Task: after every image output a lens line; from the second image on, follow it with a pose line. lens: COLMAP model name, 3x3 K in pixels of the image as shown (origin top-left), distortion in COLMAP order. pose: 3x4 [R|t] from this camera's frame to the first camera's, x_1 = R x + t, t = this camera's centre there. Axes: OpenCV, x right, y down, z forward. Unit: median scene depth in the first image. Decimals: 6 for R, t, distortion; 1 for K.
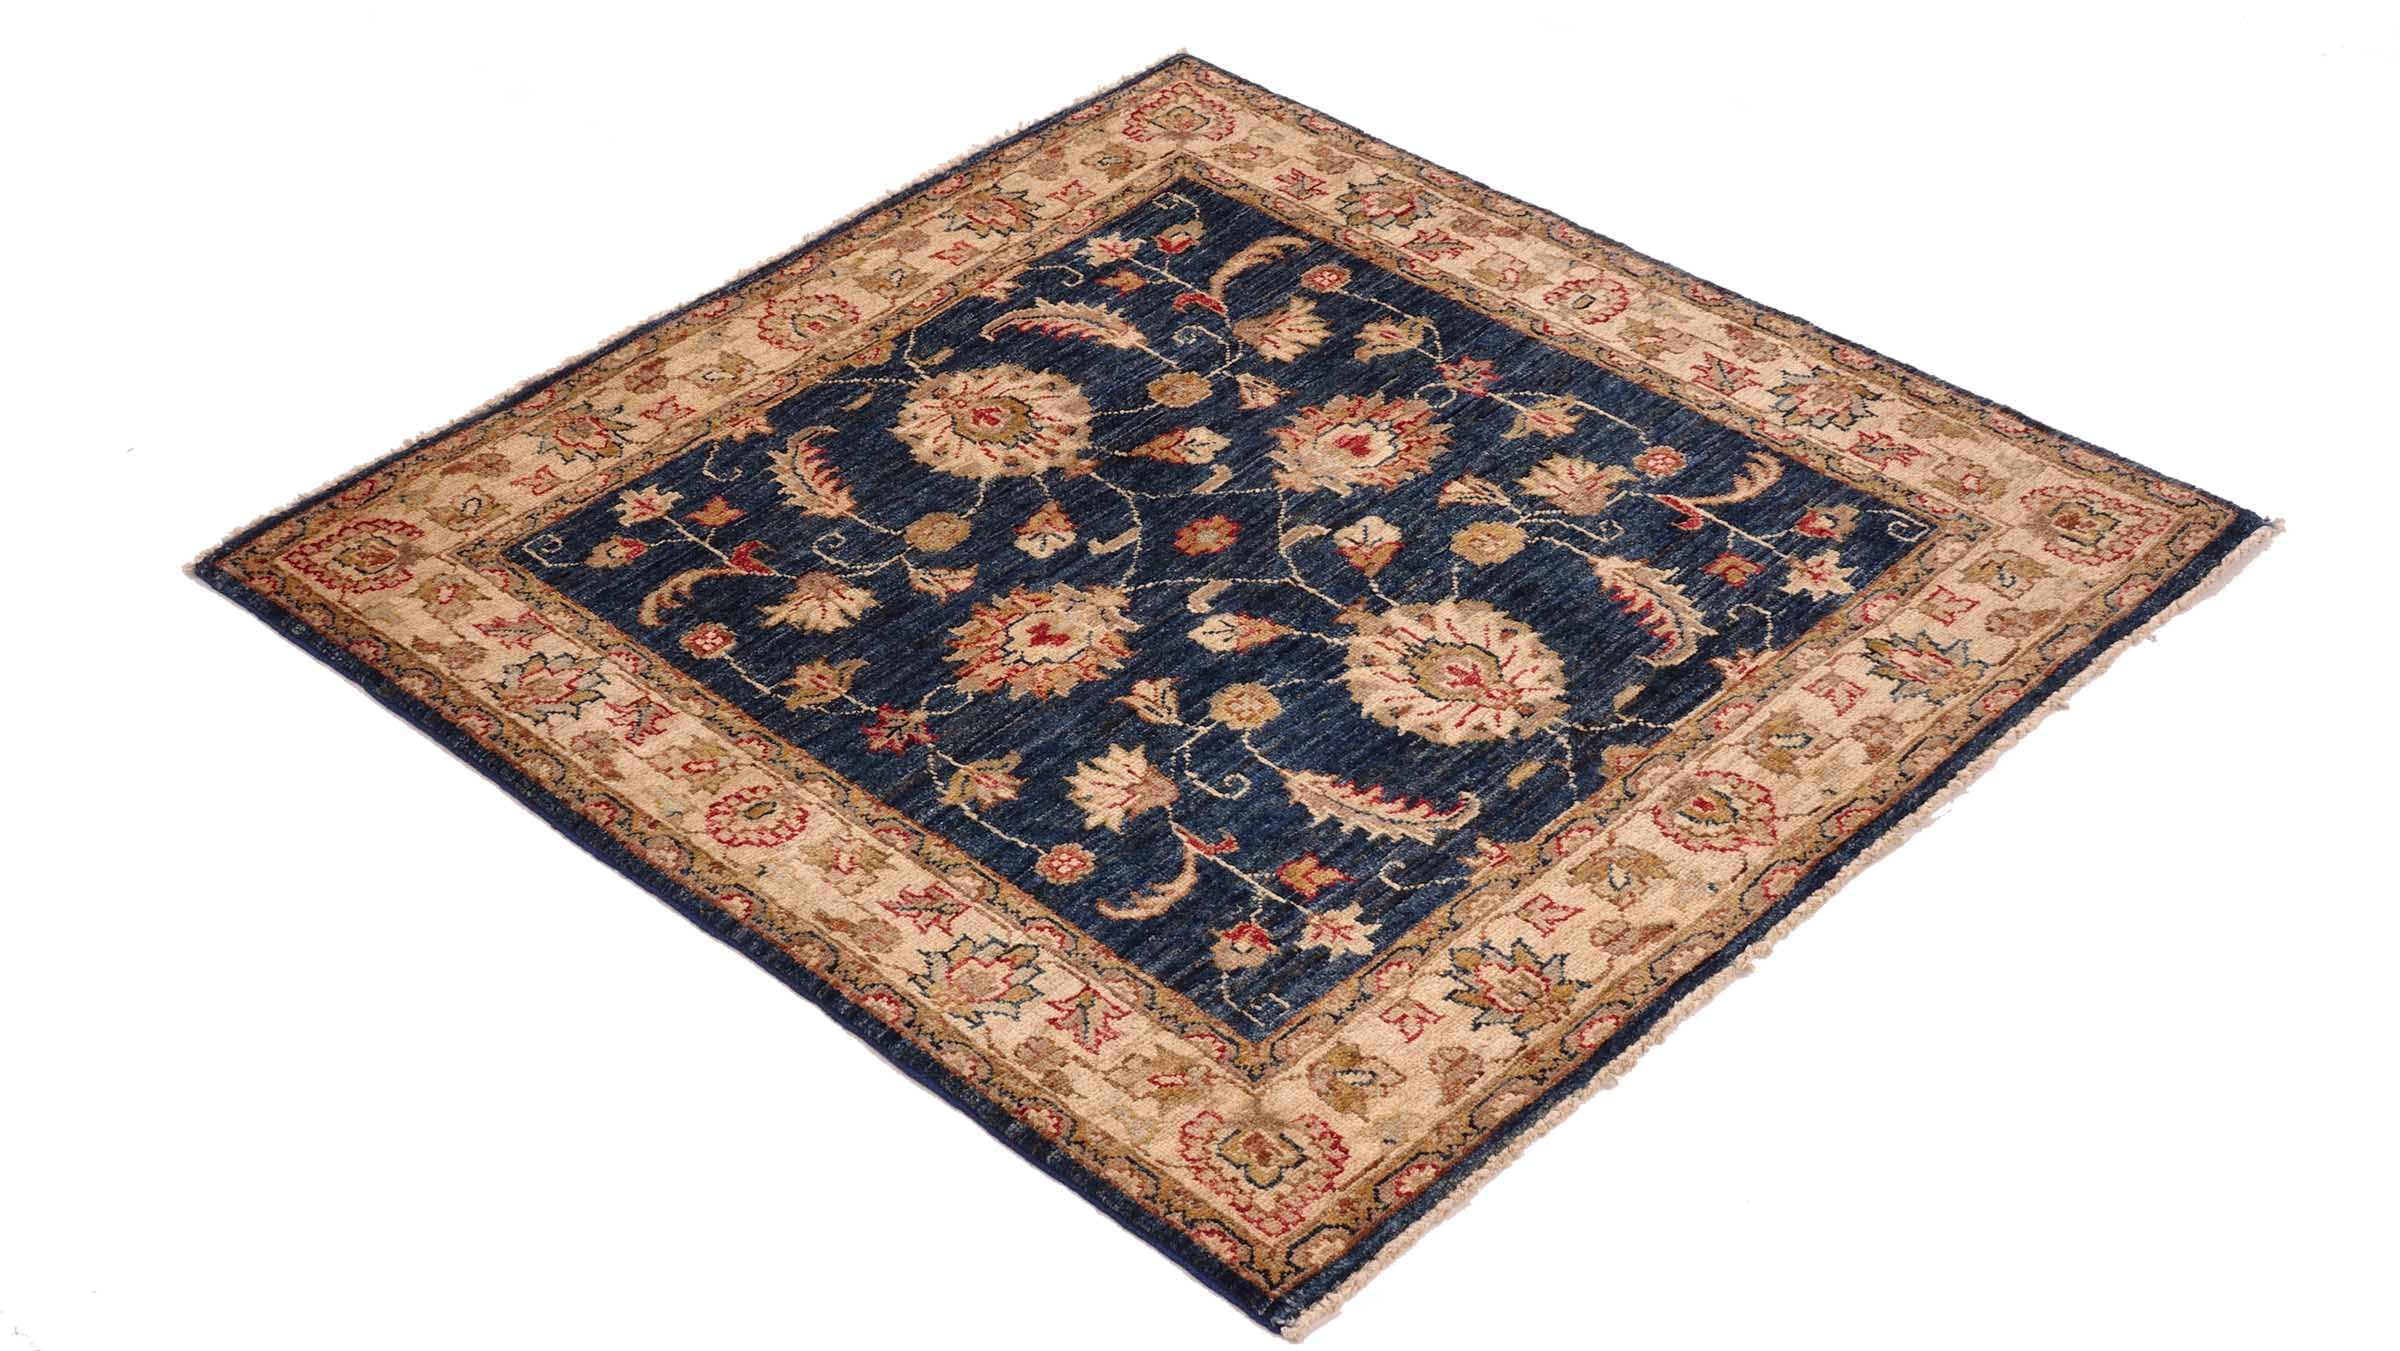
lens RADIAL K [[3435.6, 0, 1210.0], [0, 3435.6, 674.2], [0, 0, 1]] dist [-0.023154, 0.000000]
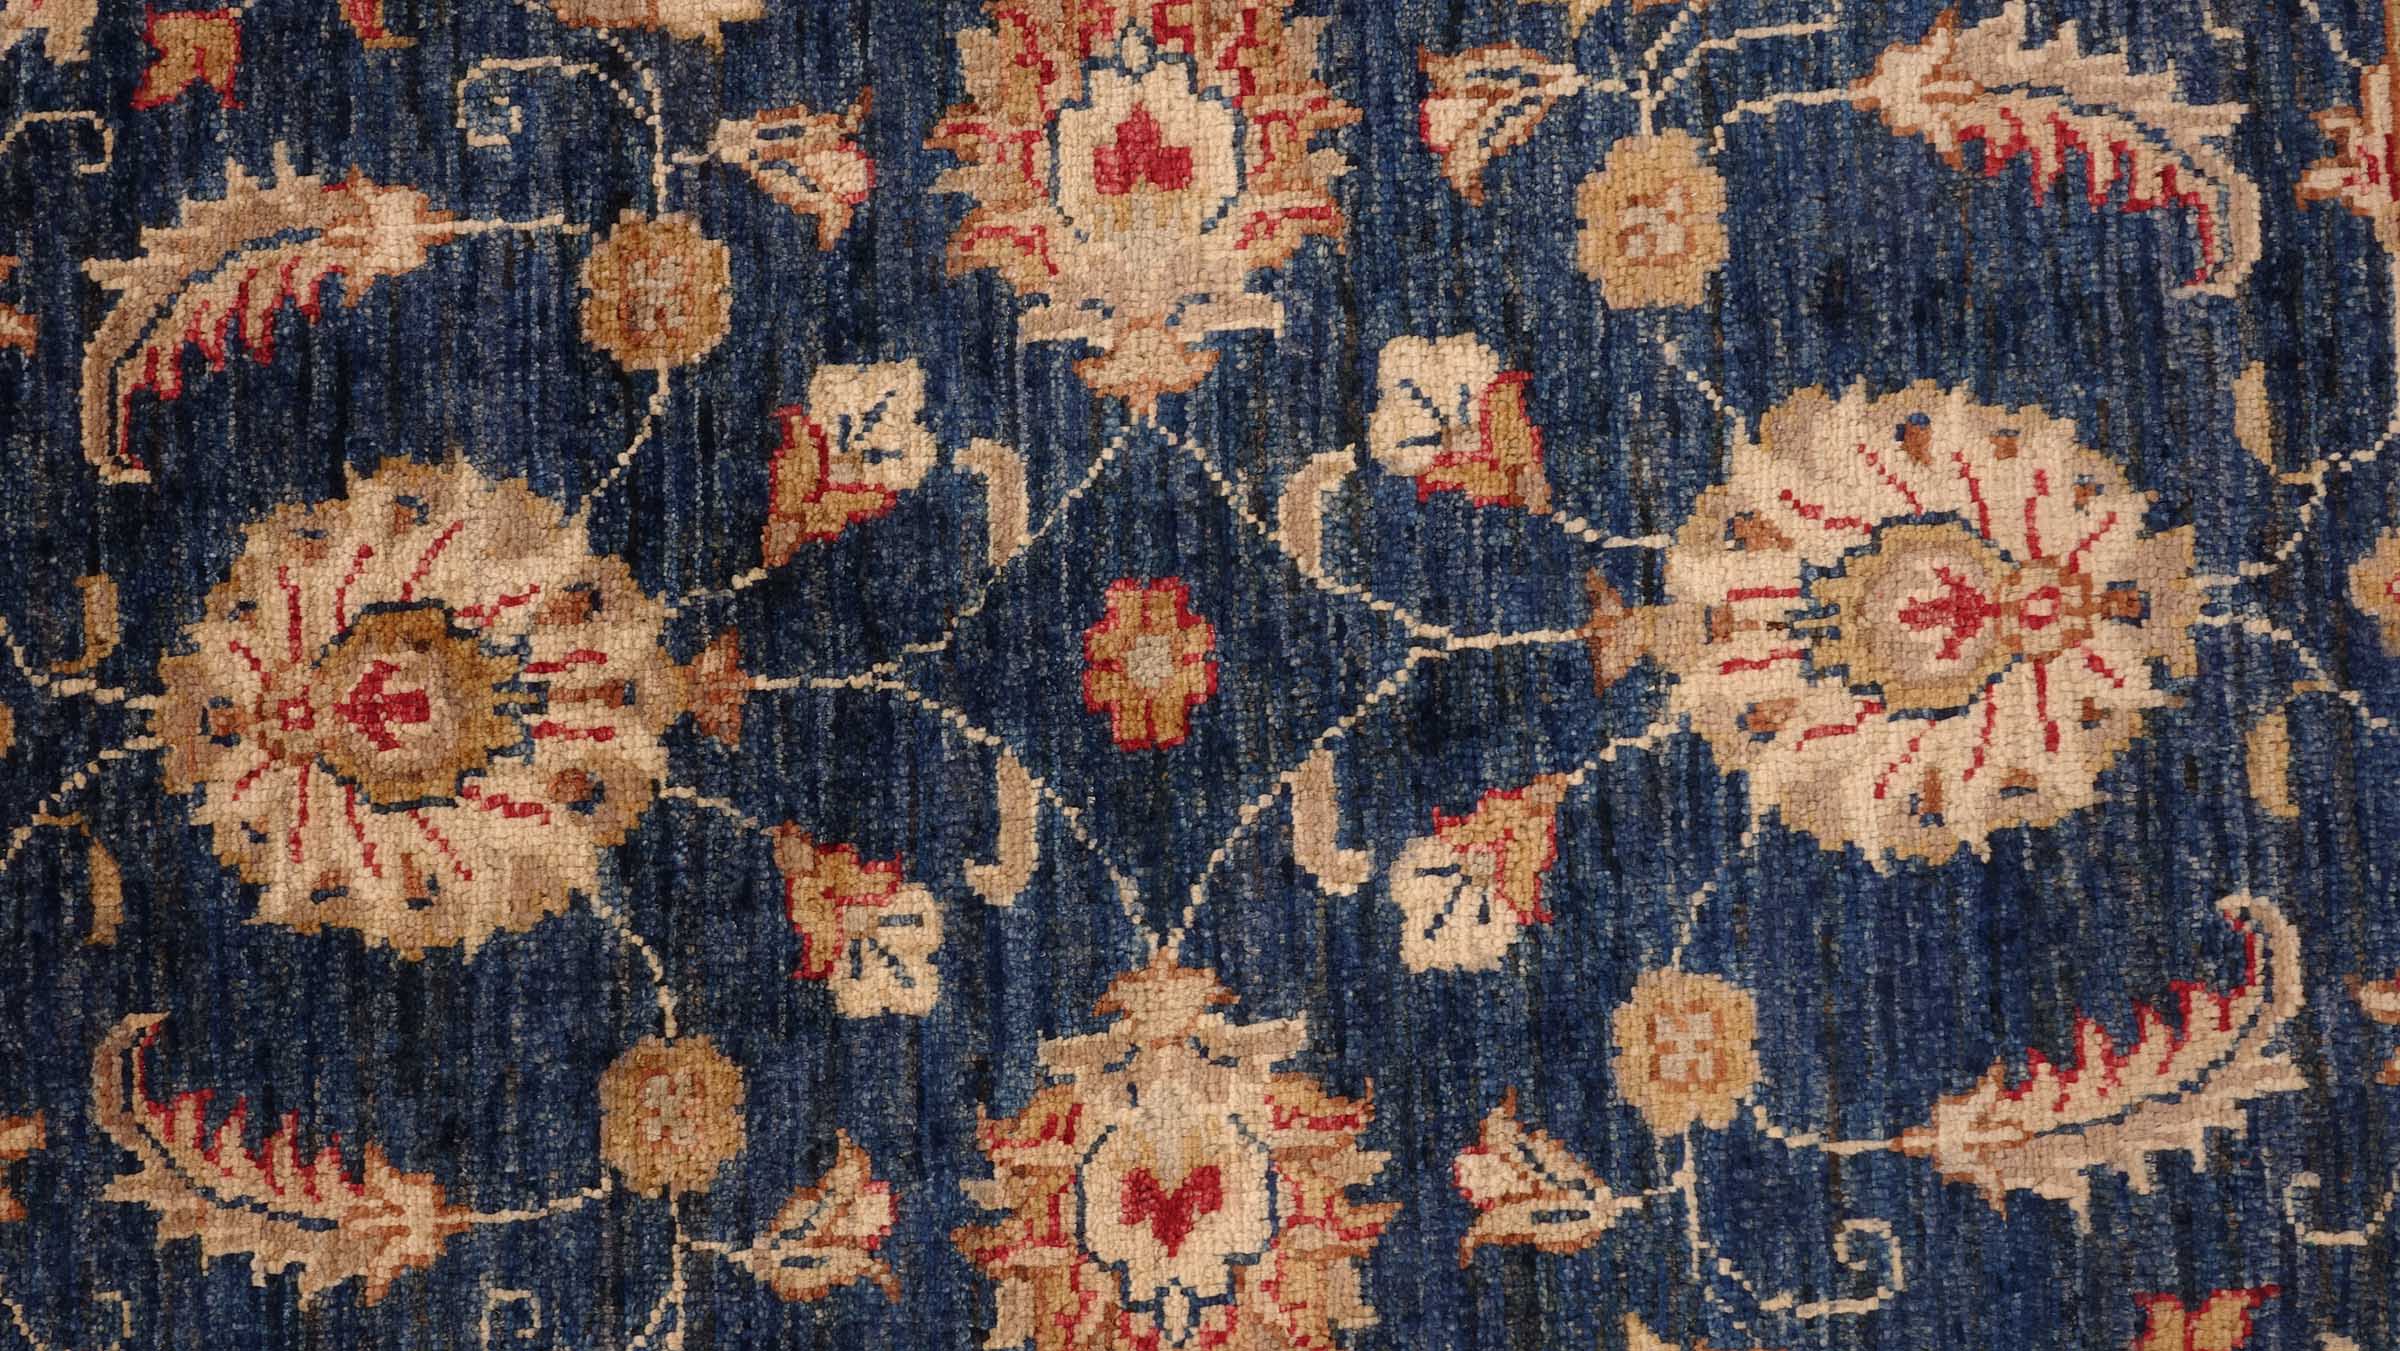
lens RADIAL K [[3435.6, 0, 1197.7], [0, 3435.6, 682.8], [0, 0, 1]] dist [-0.023154, 0.000000]
pose [[0.687751, -0.720554, 0.088322, -0.035924], [0.448745, 0.517612, 0.728496, -0.345211], [-0.570637, -0.461389, 0.679333, 0.724264]]
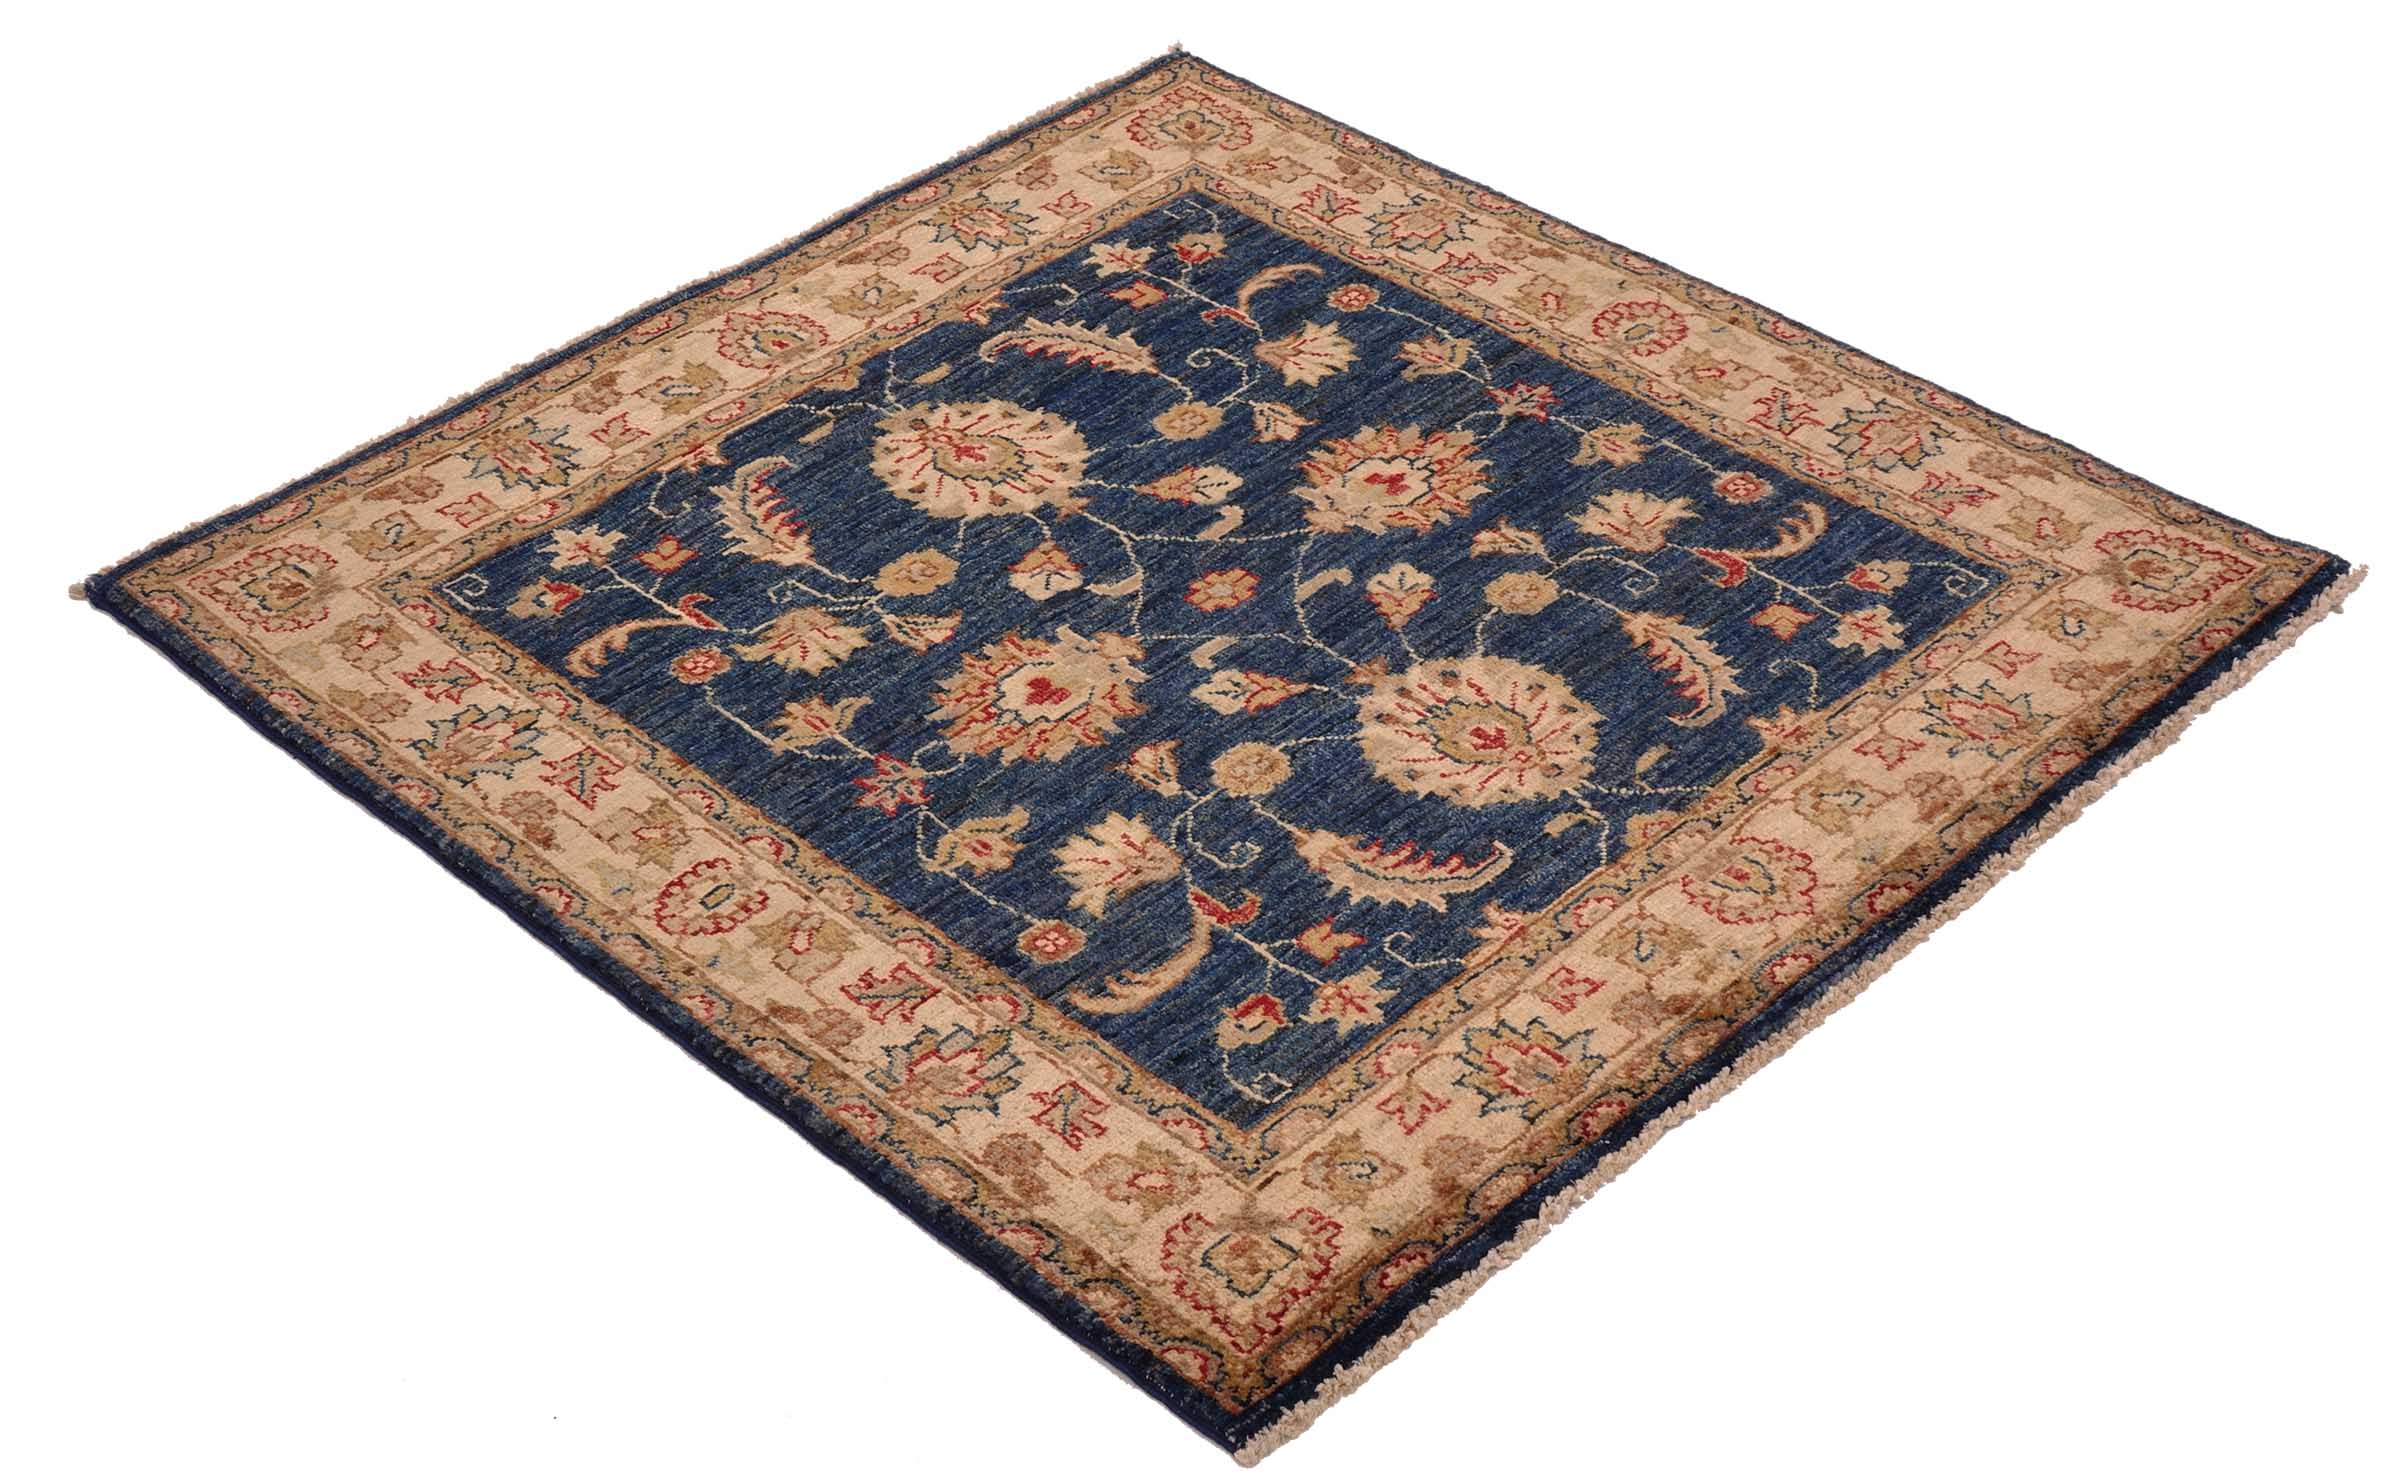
lens RADIAL K [[3665.6, 0, 1135.8], [0, 3665.6, 774.5], [0, 0, 1]] dist [-0.008626, 0.000000]
pose [[-0.997067, 0.032900, 0.069105, -0.044291], [0.074265, 0.197529, 0.977480, -0.994716], [0.018509, 0.979745, -0.199393, 1.260691]]
